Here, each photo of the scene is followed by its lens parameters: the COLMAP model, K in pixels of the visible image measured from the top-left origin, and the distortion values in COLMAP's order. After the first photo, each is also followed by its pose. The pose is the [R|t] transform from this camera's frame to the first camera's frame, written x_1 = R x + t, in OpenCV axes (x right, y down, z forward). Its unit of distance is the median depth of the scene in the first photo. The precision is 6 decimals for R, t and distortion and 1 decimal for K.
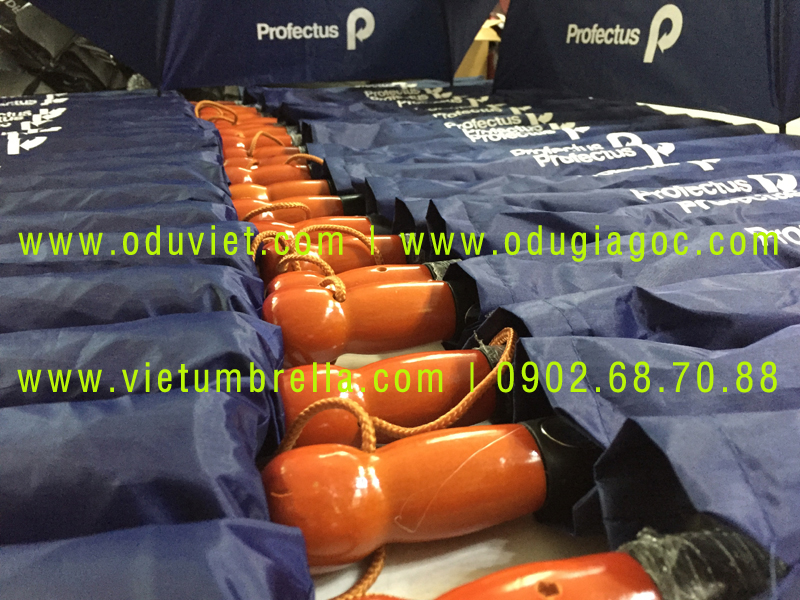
lens RADIAL K [[696.3, 0, 400.6], [0, 696.3, 302.6], [0, 0, 1]] dist [0.069317, -0.091280]
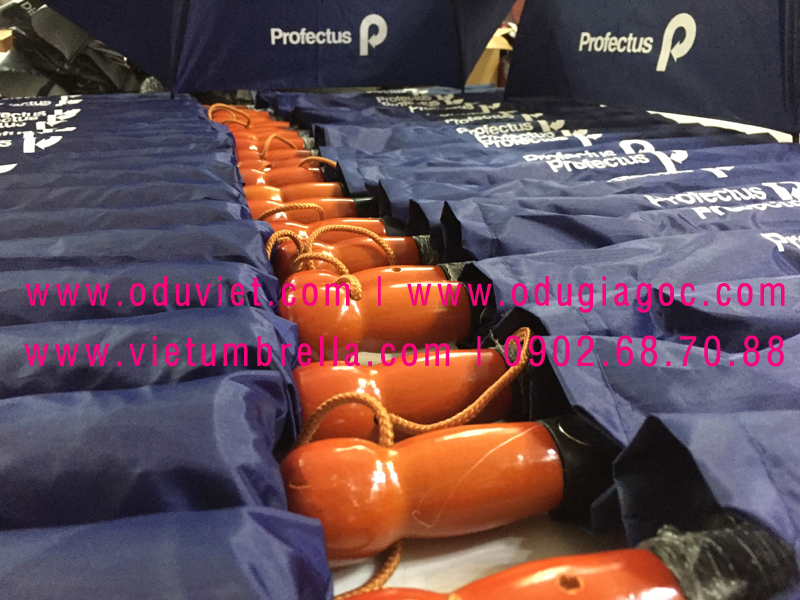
lens RADIAL K [[696.3, 0, 400.6], [0, 696.3, 303.3], [0, 0, 1]] dist [0.069317, -0.091280]
pose [[0.999851, 0.015445, -0.007723, -0.008113], [-0.015523, 0.999827, -0.010200, 0.007233], [0.007565, 0.010319, 0.999918, -0.000887]]
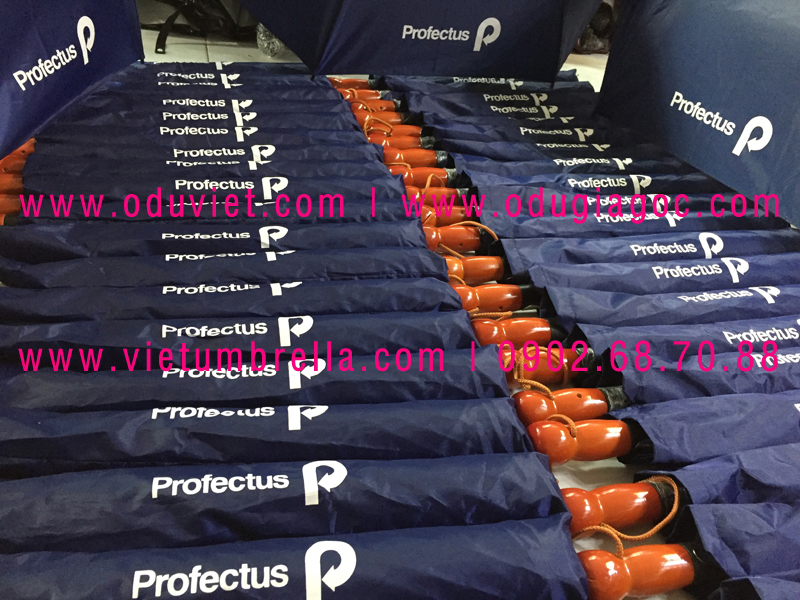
lens RADIAL K [[696.3, 0, 398.1], [0, 696.3, 300.9], [0, 0, 1]] dist [0.069317, -0.091280]
pose [[0.990116, 0.132994, 0.044530, -0.372730], [-0.139497, 0.966724, 0.214442, -0.375232], [-0.014528, -0.218534, 0.975721, -0.391640]]
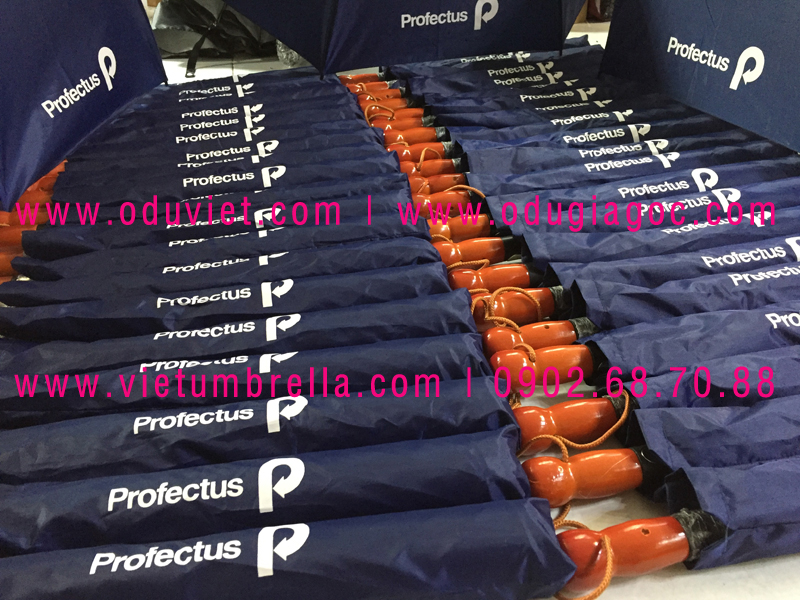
lens RADIAL K [[696.3, 0, 398.0], [0, 696.3, 299.5], [0, 0, 1]] dist [0.069317, -0.091280]
pose [[0.995686, 0.033954, -0.086357, -0.164288], [-0.015309, 0.978003, 0.208027, -0.311939], [0.091520, -0.205807, 0.974304, -0.479874]]
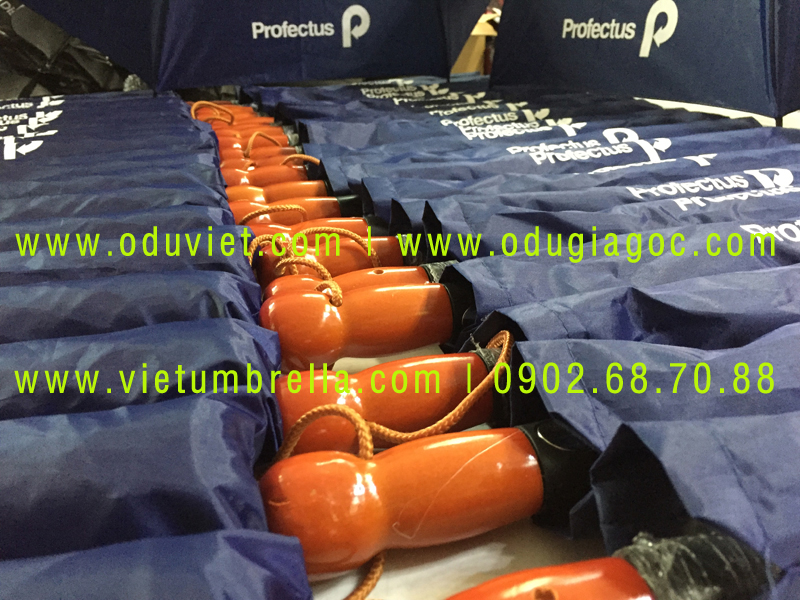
lens RADIAL K [[696.3, 0, 400.8], [0, 696.3, 303.3], [0, 0, 1]] dist [0.069317, -0.091280]
pose [[0.999896, -0.014423, -0.000680, 0.003234], [0.014428, 0.999863, 0.008122, -0.006660], [0.000562, -0.008131, 0.999967, -0.000986]]
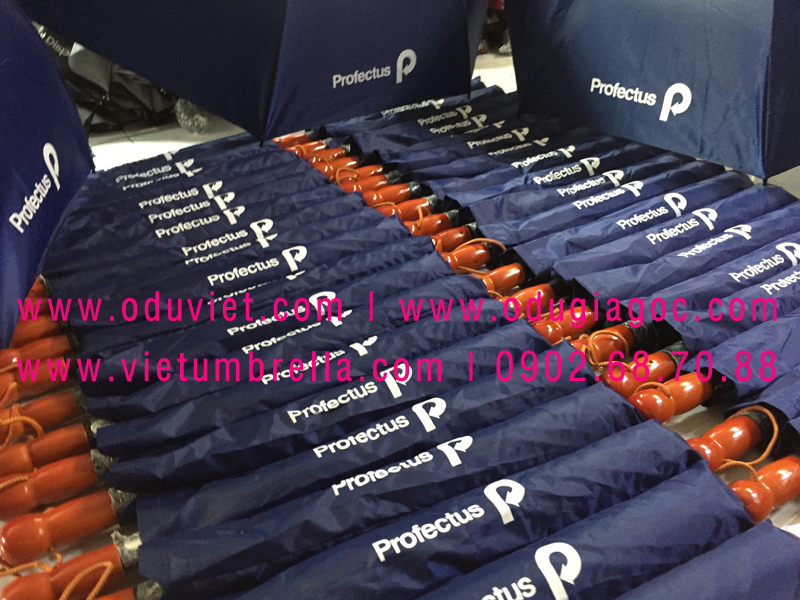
lens RADIAL K [[696.3, 0, 399.2], [0, 696.3, 301.4], [0, 0, 1]] dist [0.069317, -0.091280]
pose [[0.970687, -0.146476, 0.190555, -0.690885], [0.108763, 0.974714, 0.195202, -0.438732], [-0.214329, -0.168755, 0.962073, -0.457405]]
